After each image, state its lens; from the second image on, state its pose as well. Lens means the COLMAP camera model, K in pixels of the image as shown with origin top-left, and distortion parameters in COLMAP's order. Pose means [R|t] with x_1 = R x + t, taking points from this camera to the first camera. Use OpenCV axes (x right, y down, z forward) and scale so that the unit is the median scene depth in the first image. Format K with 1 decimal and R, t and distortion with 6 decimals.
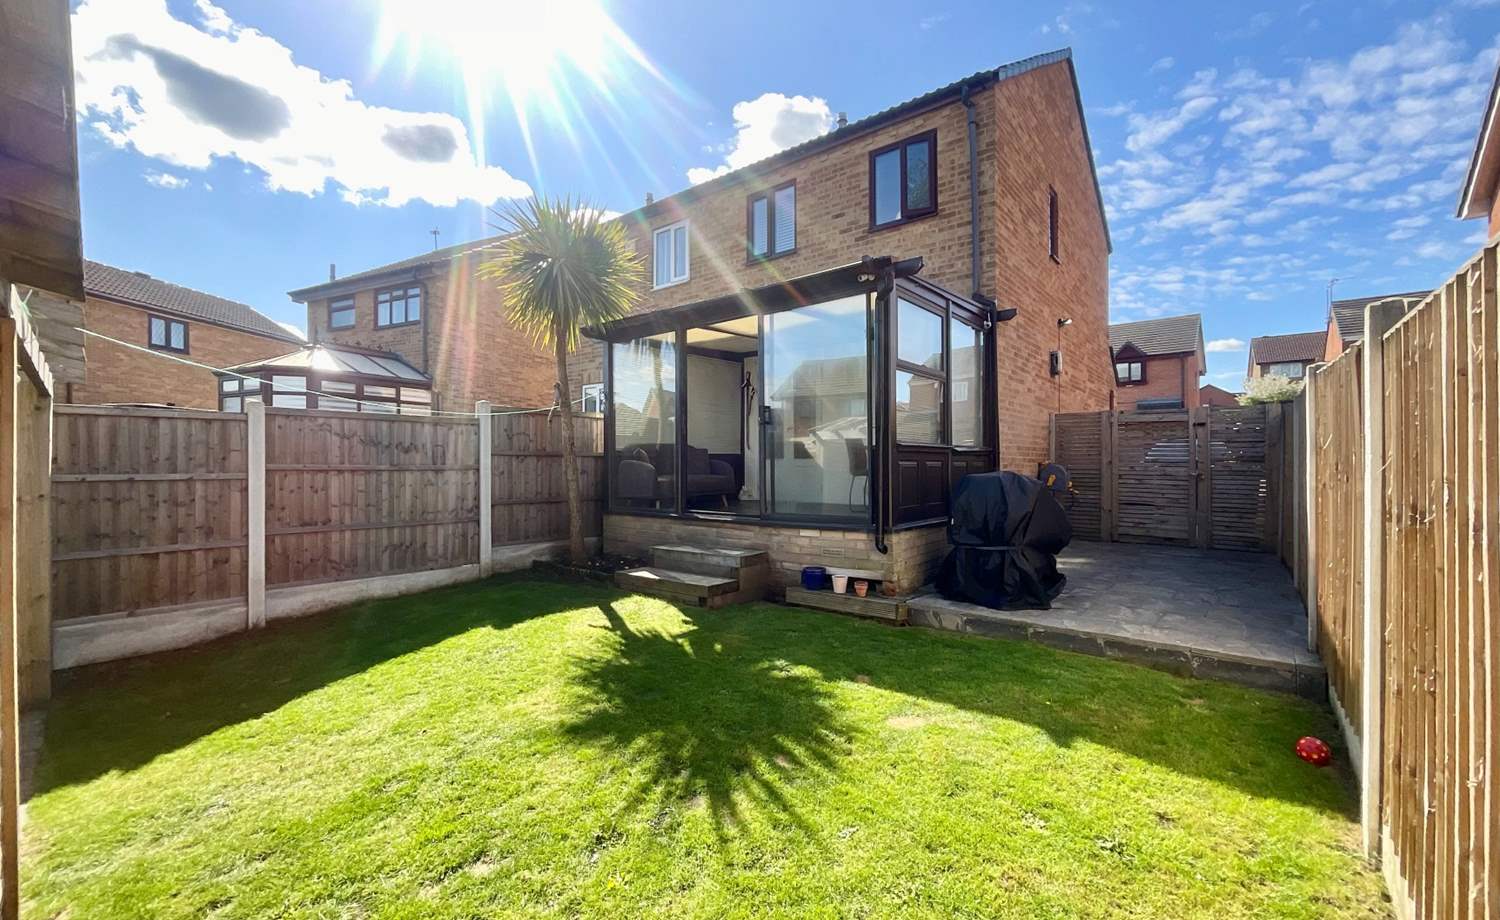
lens RADIAL K [[615.1, 0, 750.0], [0, 615.1, 460.0], [0, 0, 1]] dist [0.000752, 0.000358]
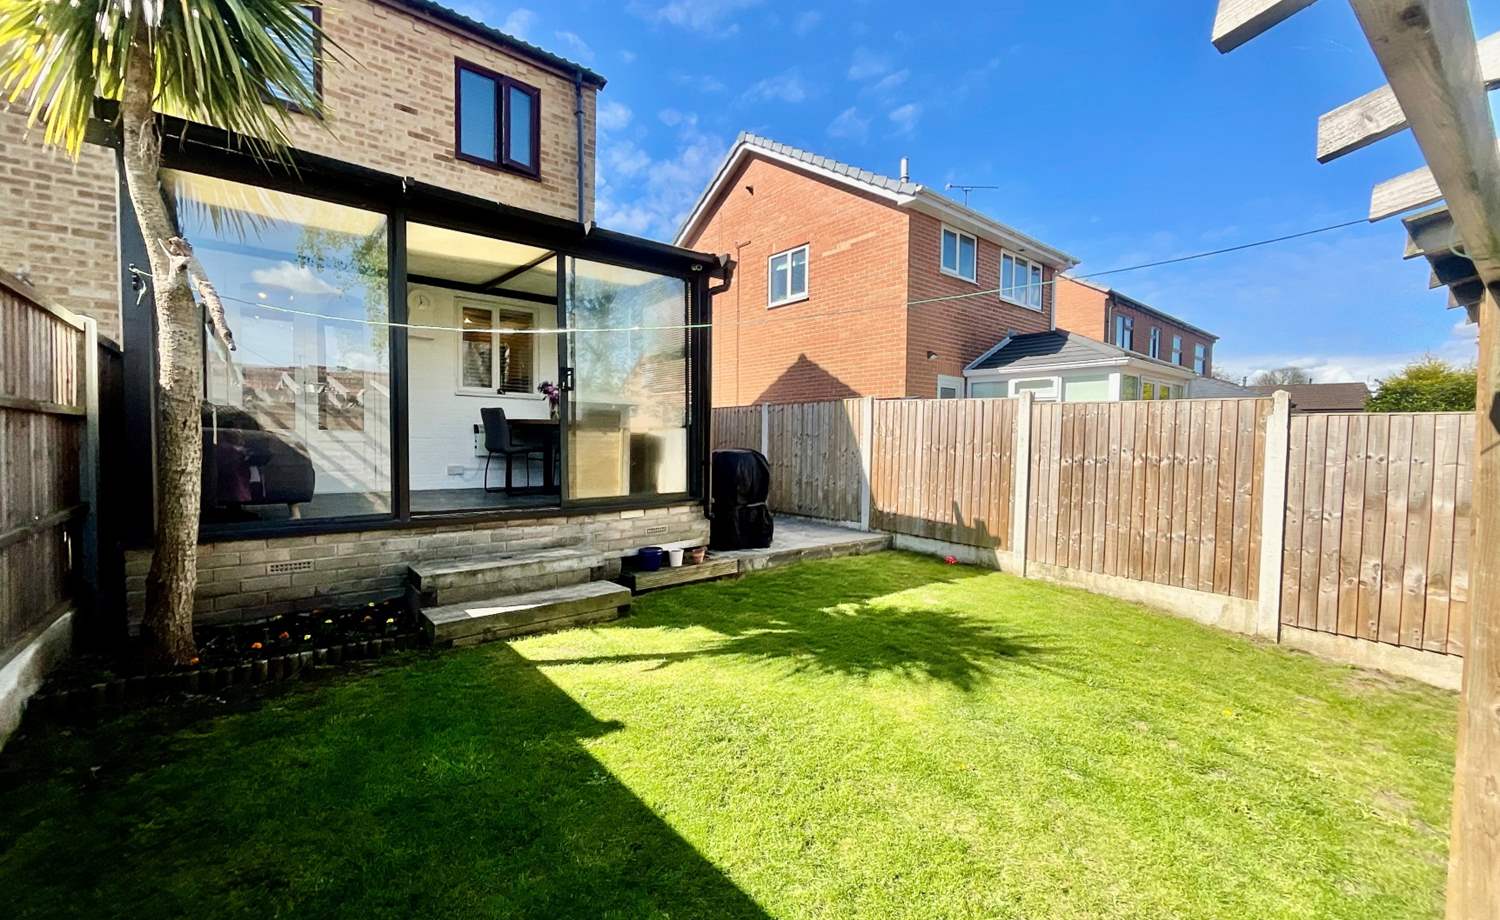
lens RADIAL K [[615.1, 0, 750.0], [0, 615.1, 460.0], [0, 0, 1]] dist [0.000752, 0.000358]
pose [[0.173894, -0.024591, 0.984457, -0.829975], [-0.012447, 0.999553, 0.027167, 0.009169], [-0.984686, -0.016978, 0.173511, 0.697135]]
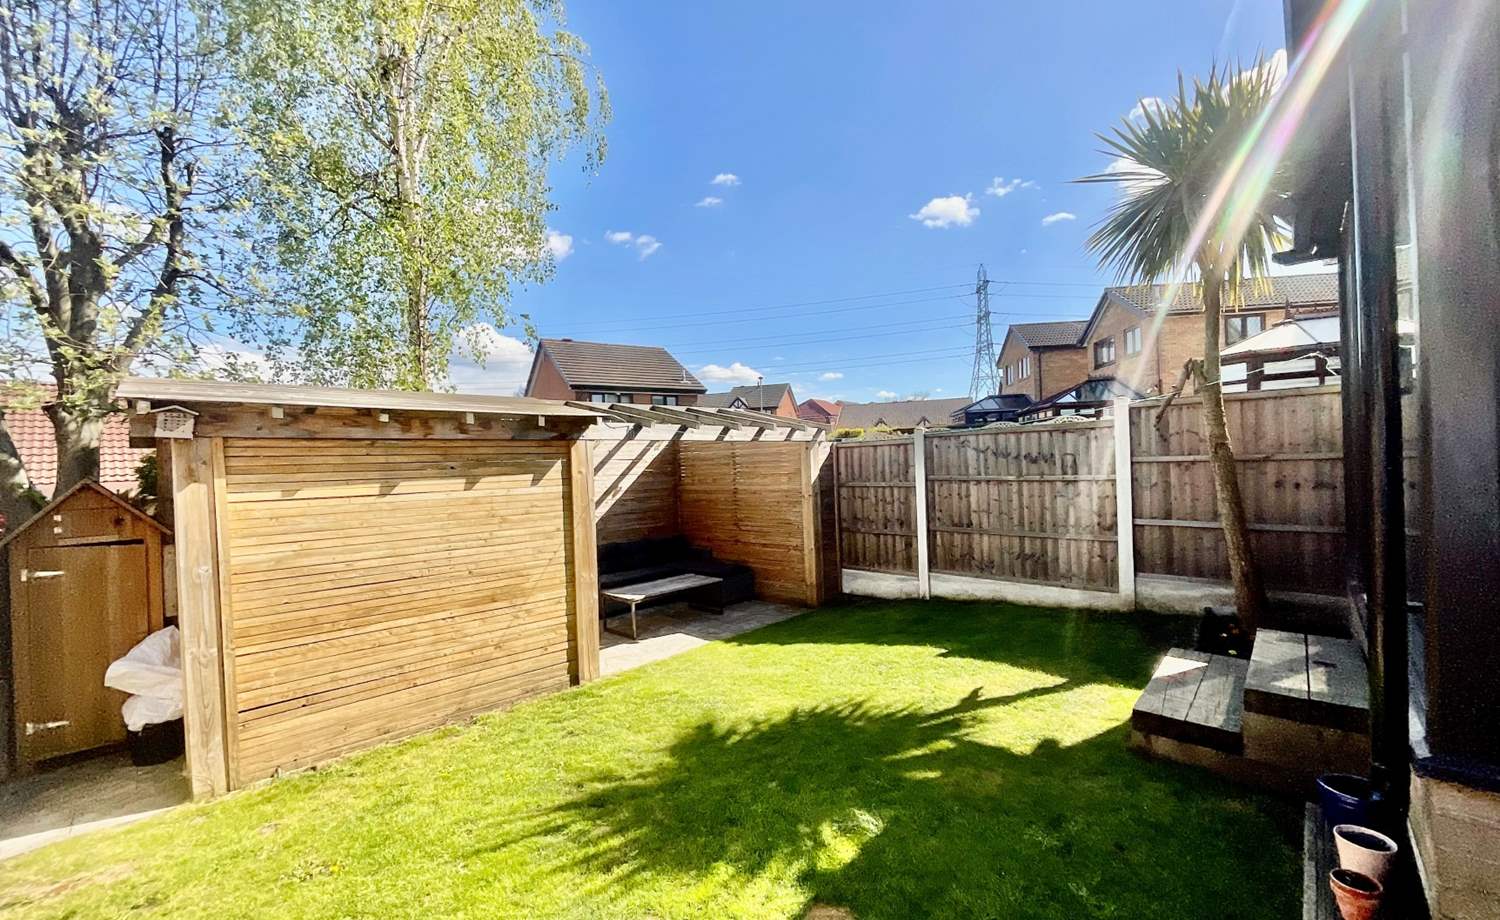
lens RADIAL K [[595.4, 0, 738.8], [0, 595.4, 458.2], [0, 0, 1]] dist [-0.023767, 0.000070]
pose [[-0.063692, -0.006585, -0.997948, 0.484629], [0.035651, 0.999325, -0.008870, -0.032687], [0.997333, -0.036143, -0.063414, 0.673928]]
